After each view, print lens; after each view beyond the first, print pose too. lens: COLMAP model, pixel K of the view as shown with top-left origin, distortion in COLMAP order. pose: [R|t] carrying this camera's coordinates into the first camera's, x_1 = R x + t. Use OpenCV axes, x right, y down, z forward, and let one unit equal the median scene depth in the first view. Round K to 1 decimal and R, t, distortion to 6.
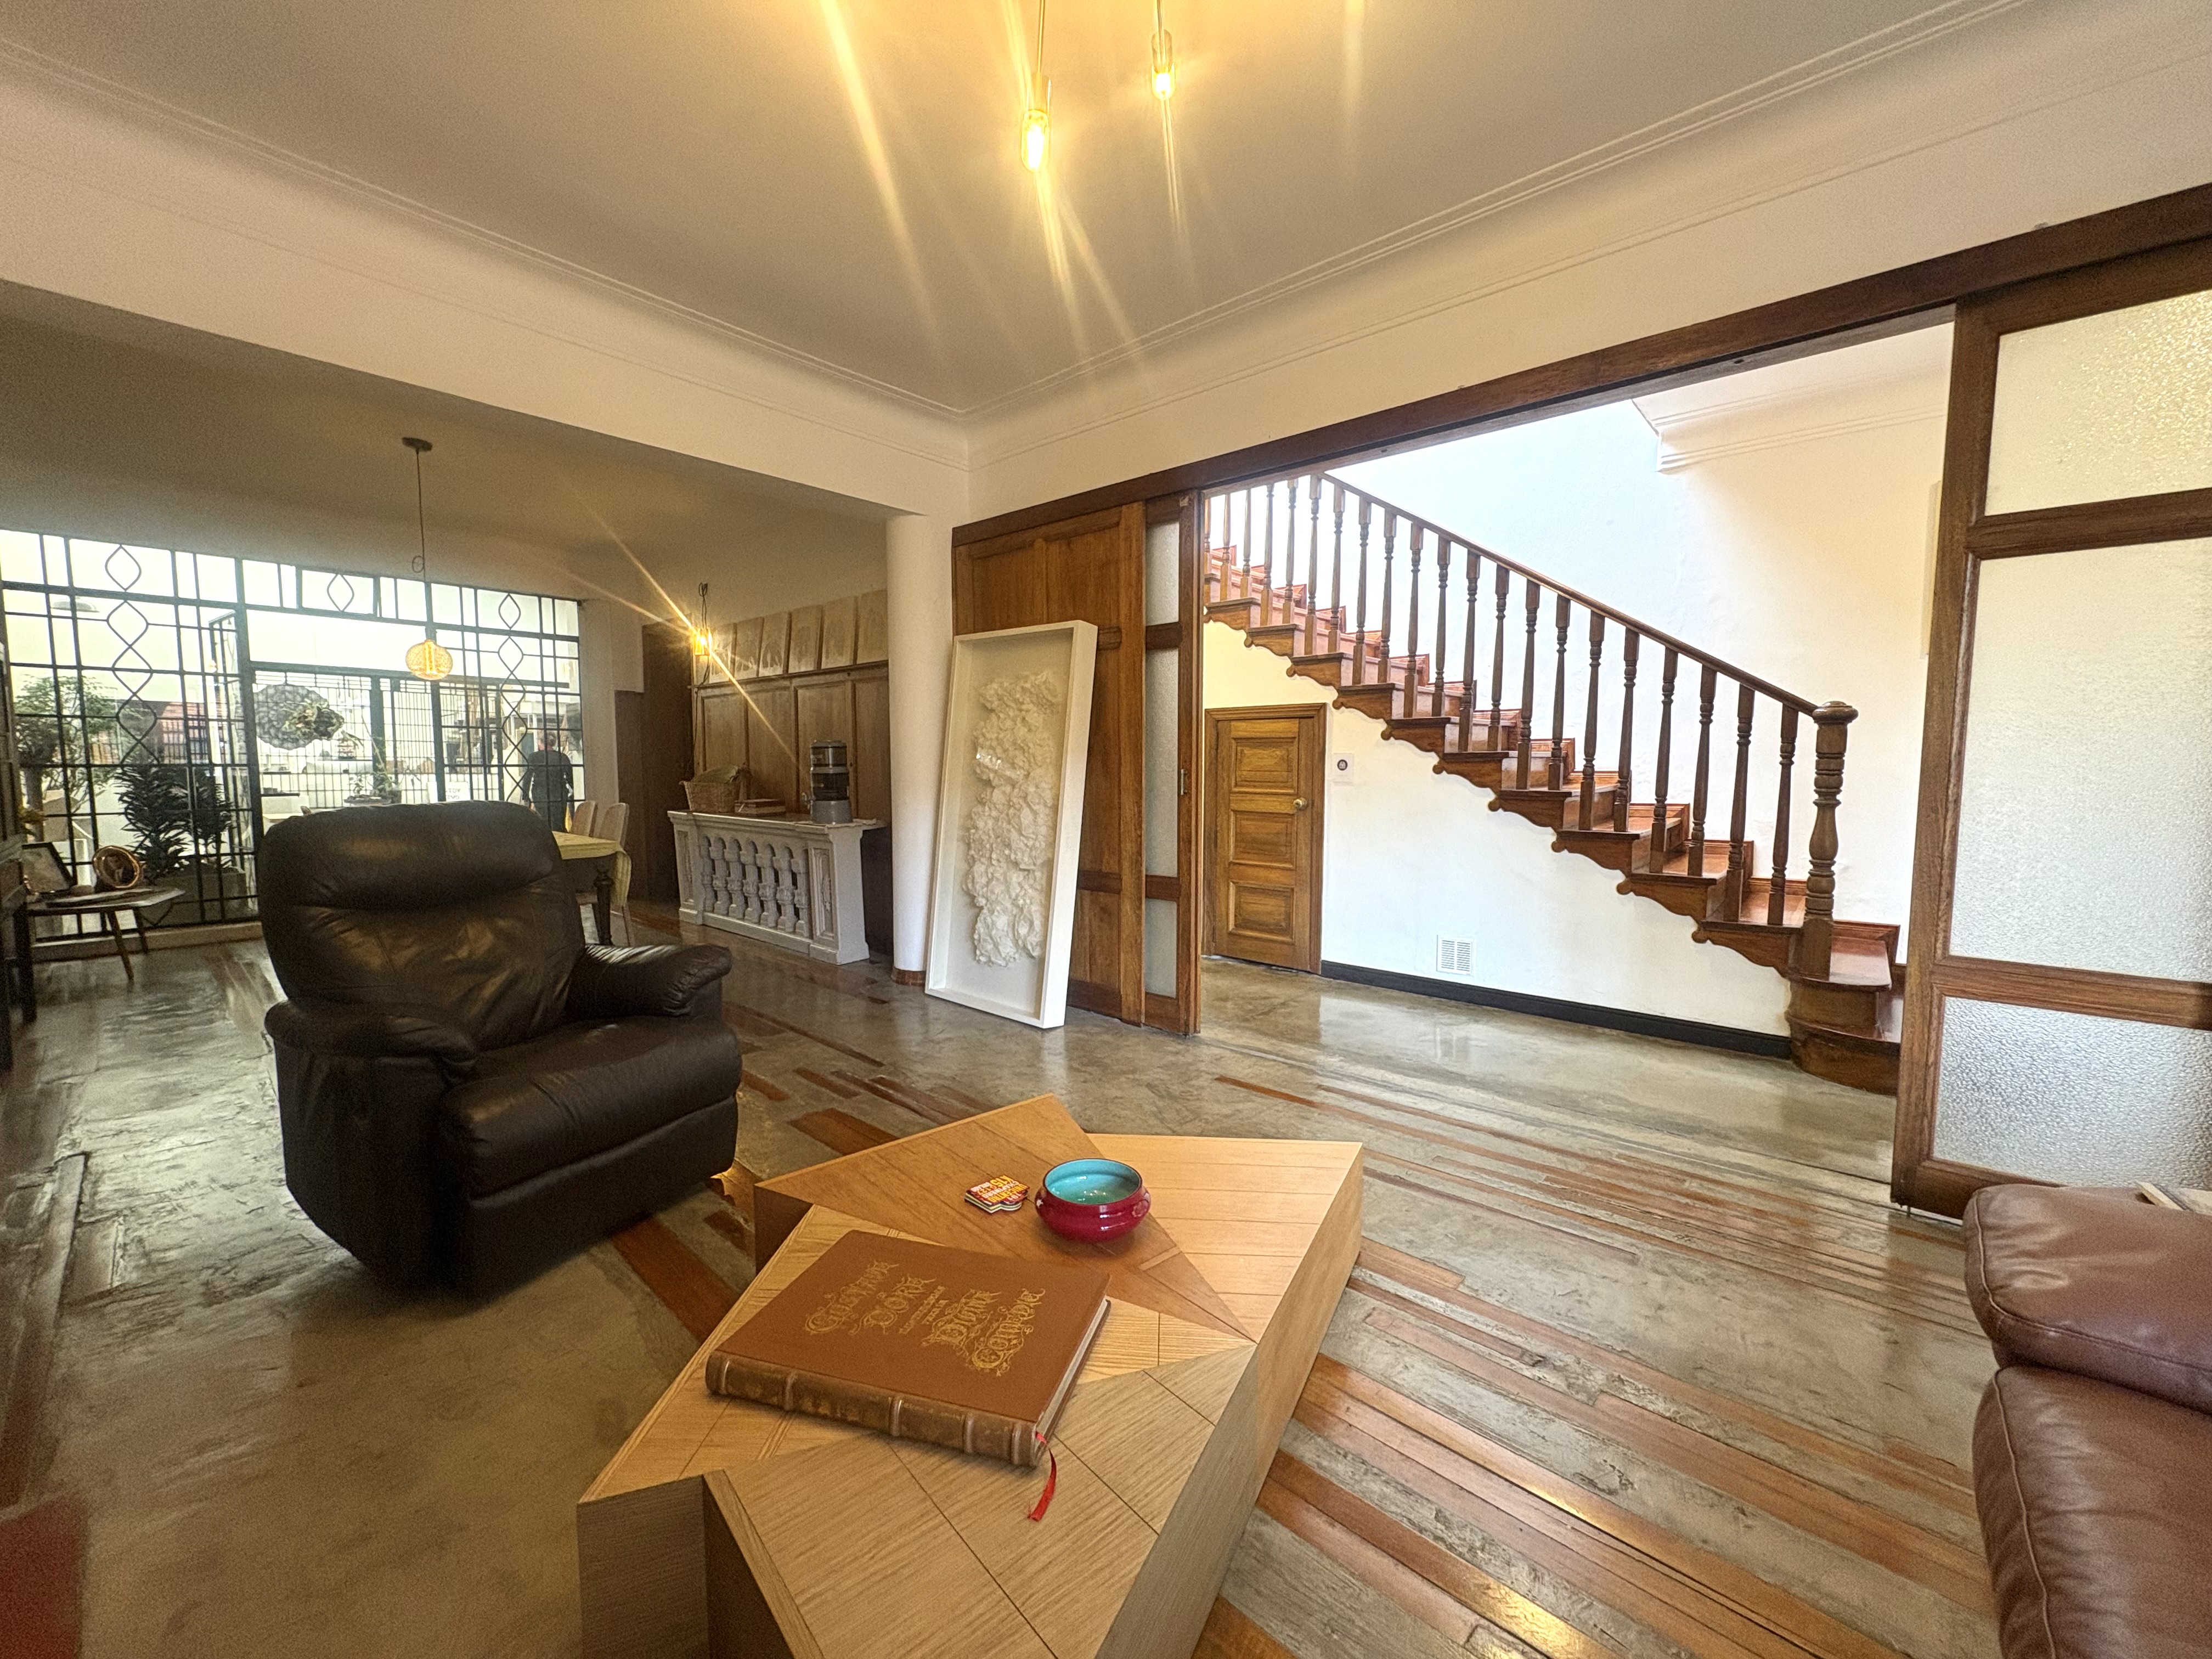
lens RADIAL K [[871.0, 0, 1106.0], [0, 871.0, 829.5], [0, 0, 1]] dist [-0.000590, -0.000508]
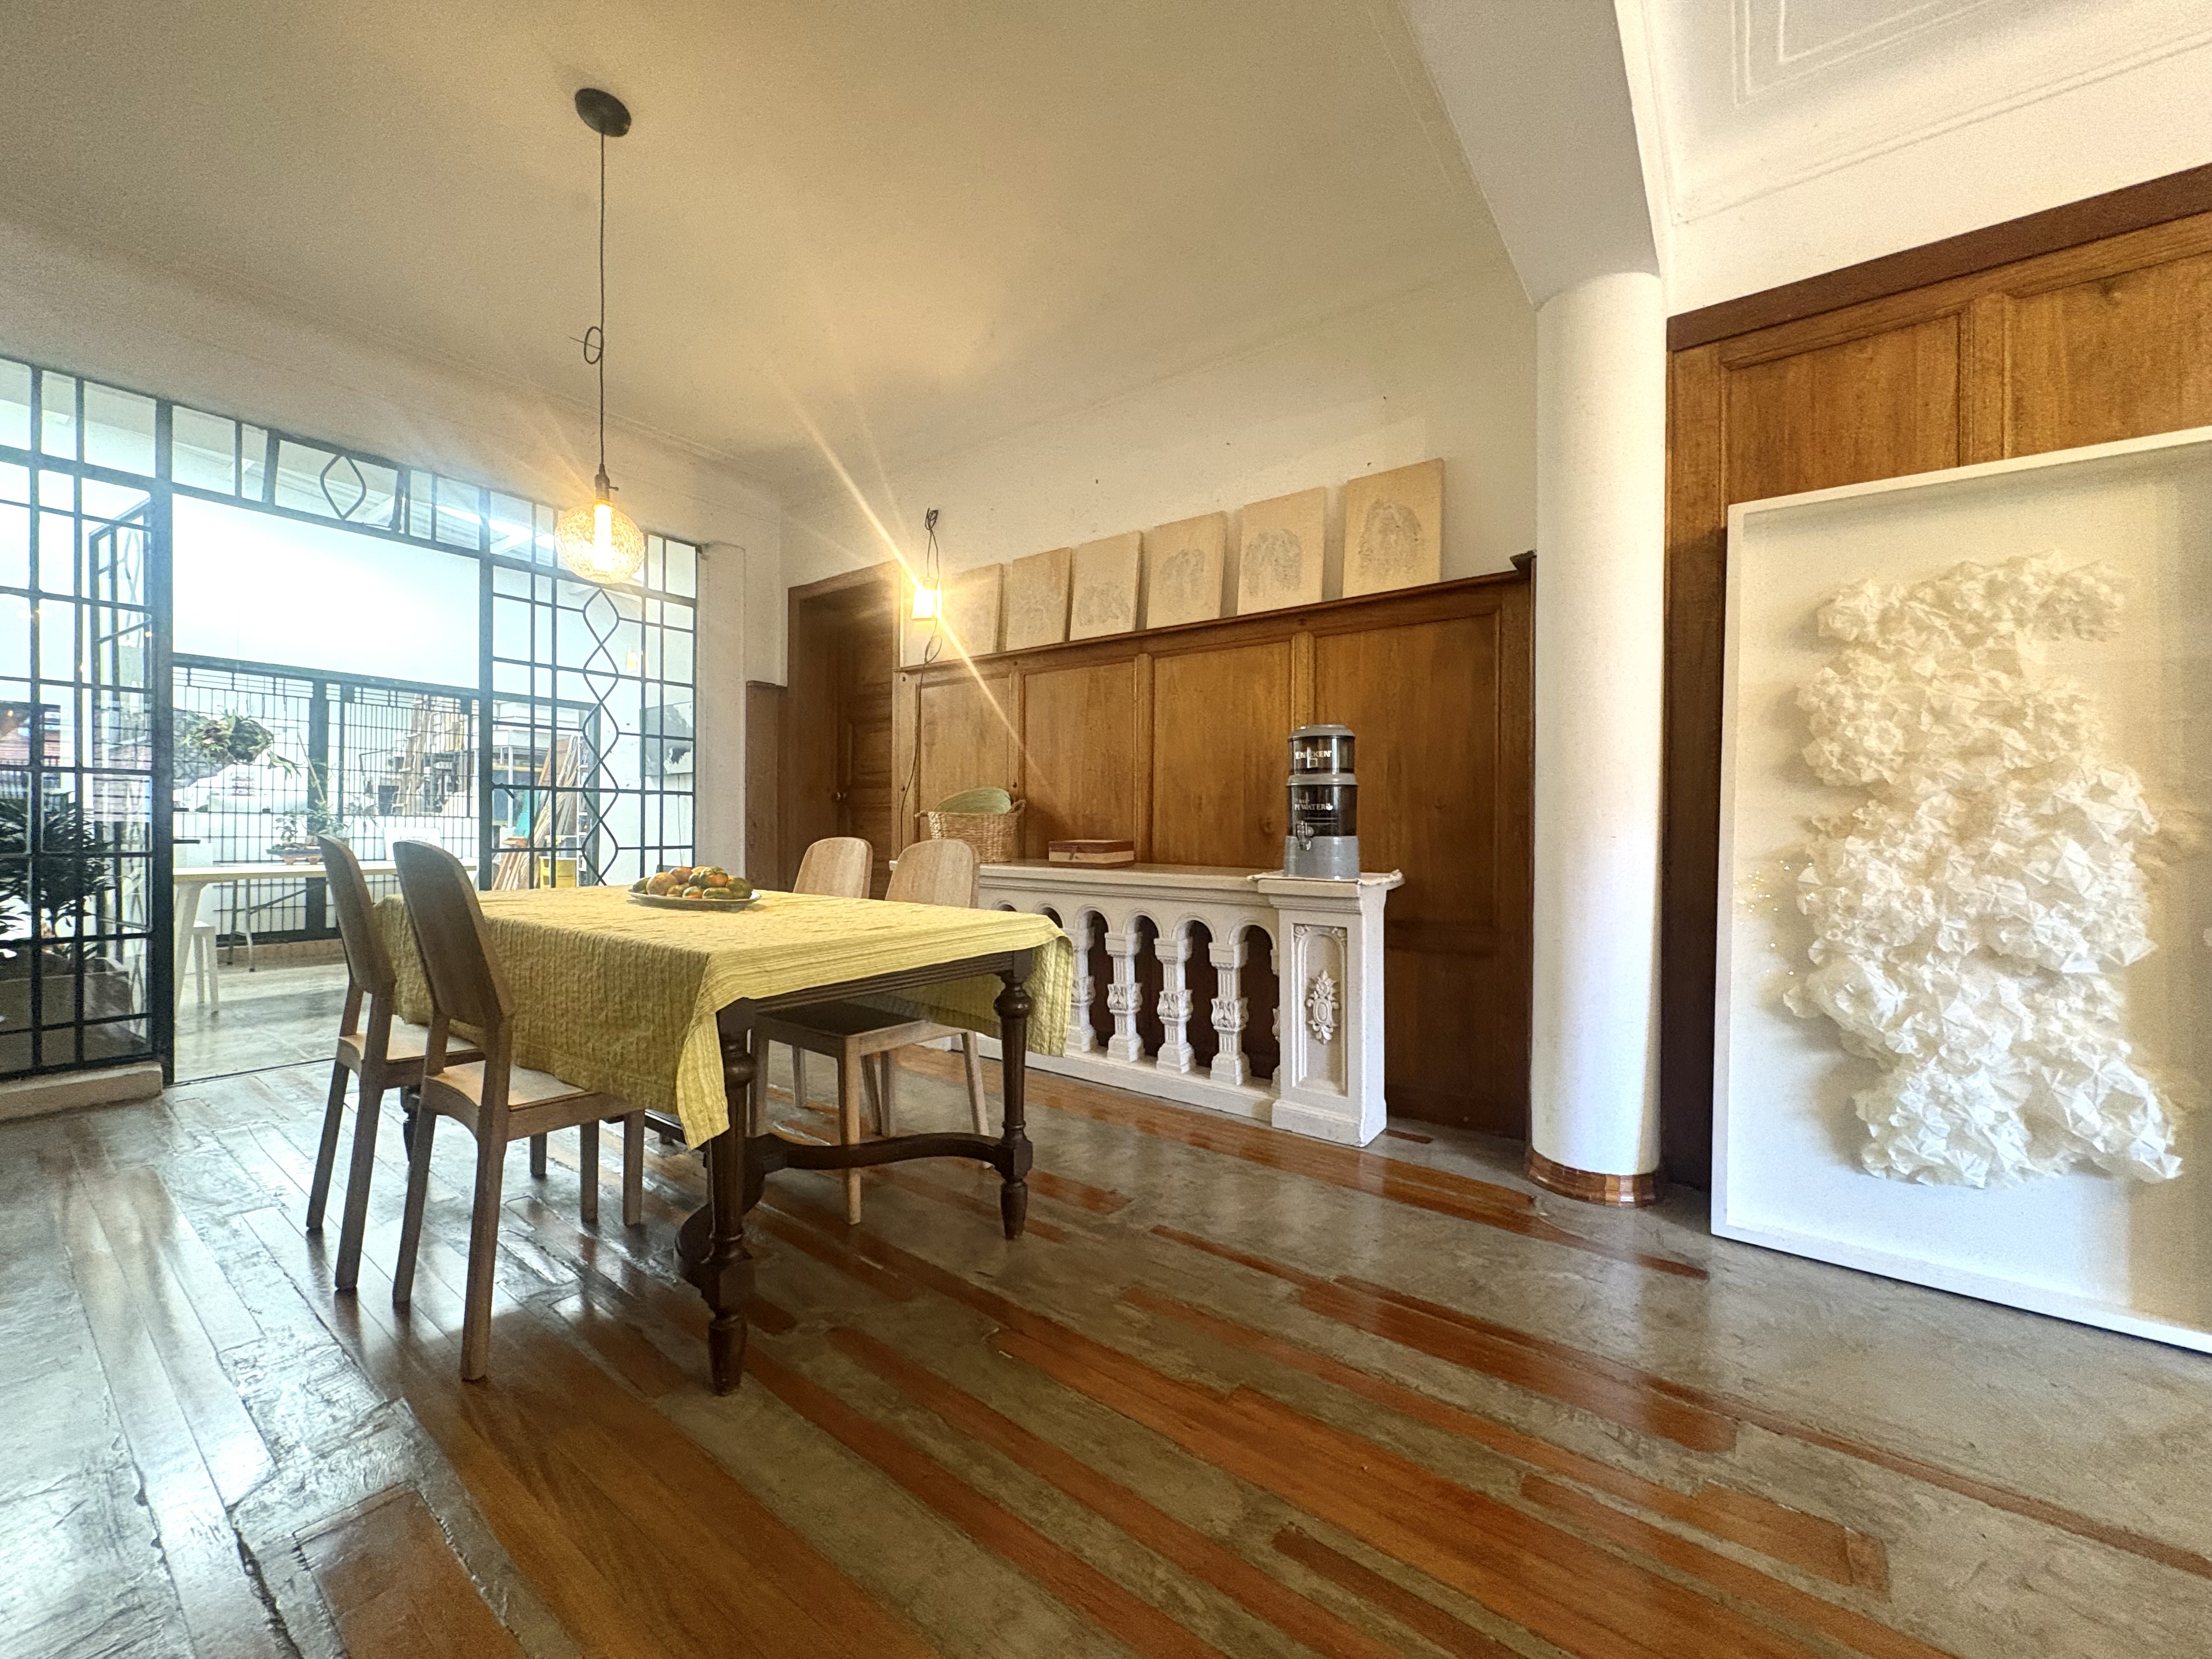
lens RADIAL K [[871.0, 0, 1106.0], [0, 871.0, 829.5], [0, 0, 1]] dist [-0.000590, -0.000508]
pose [[0.996319, 0.004582, 0.085599, -0.570881], [0.001595, 0.997407, -0.071954, 0.001756], [-0.085707, 0.071825, 0.993728, 0.535332]]
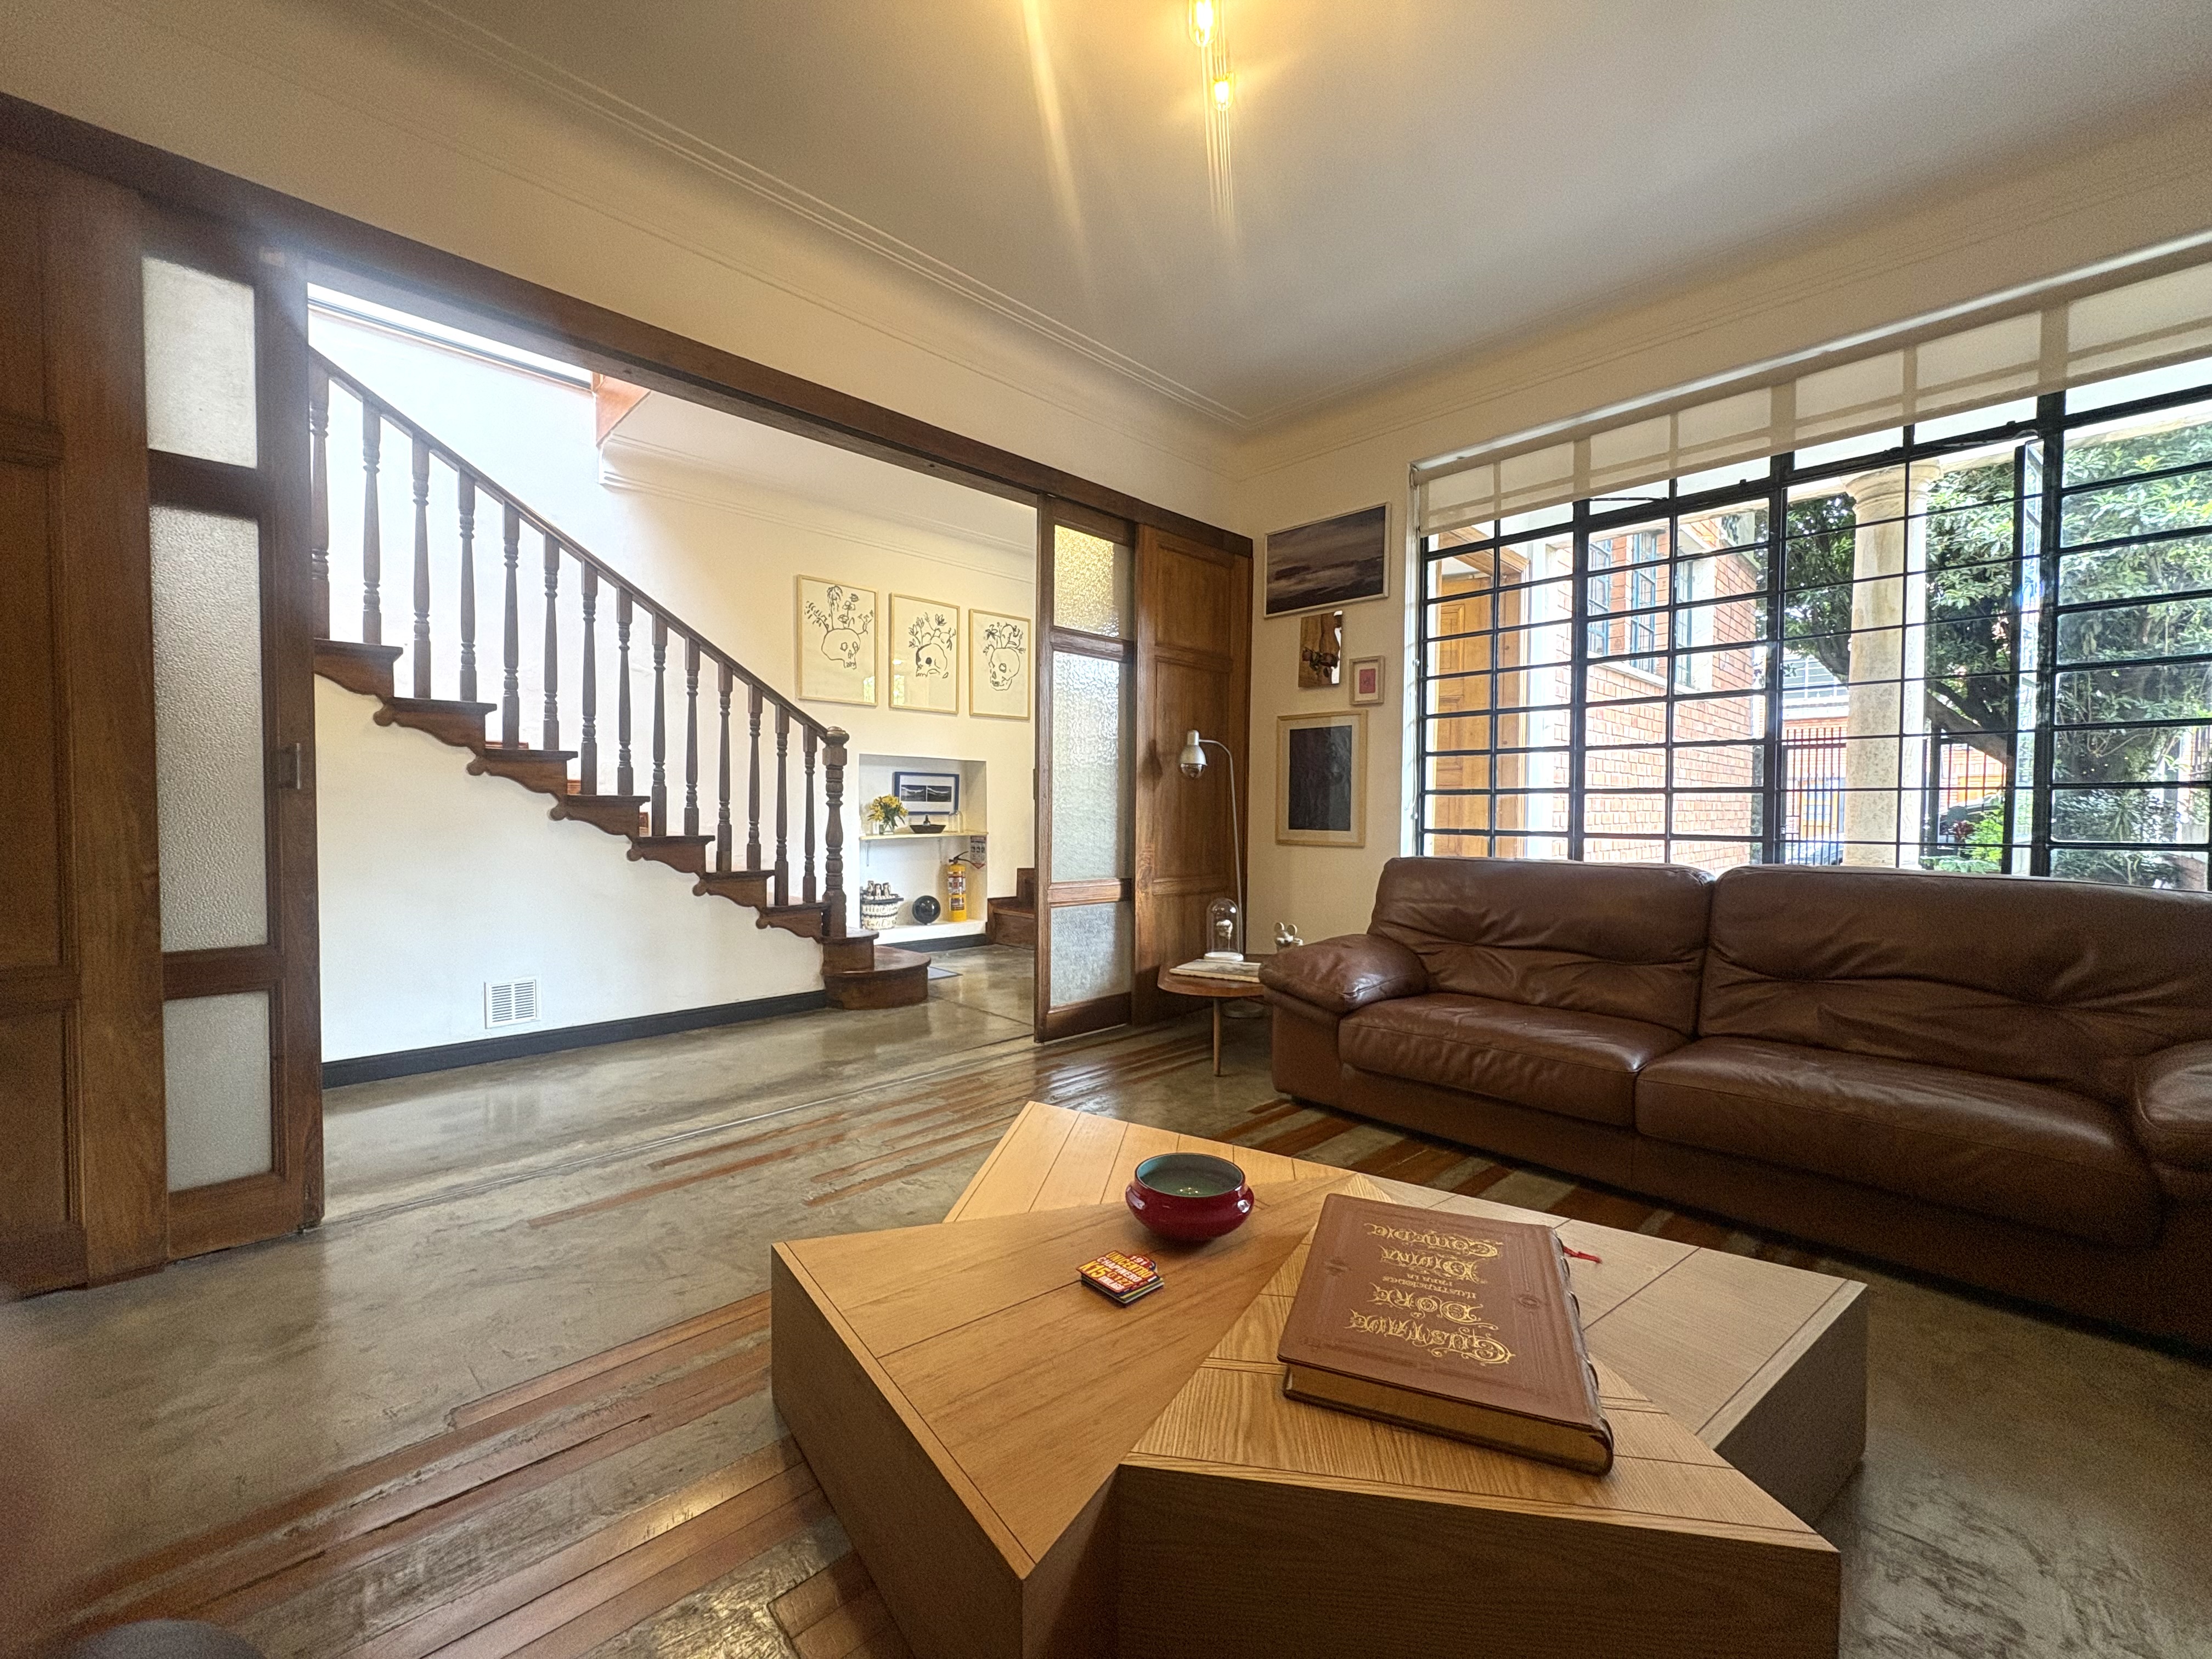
lens RADIAL K [[872.0, 0, 1108.9], [0, 872.0, 826.0], [0, 0, 1]] dist [0.000036, -0.000024]
pose [[0.084415, -0.021524, 0.996198, -0.340032], [0.070349, 0.997401, 0.015589, 0.008873], [-0.993944, 0.068766, 0.085710, 0.364566]]
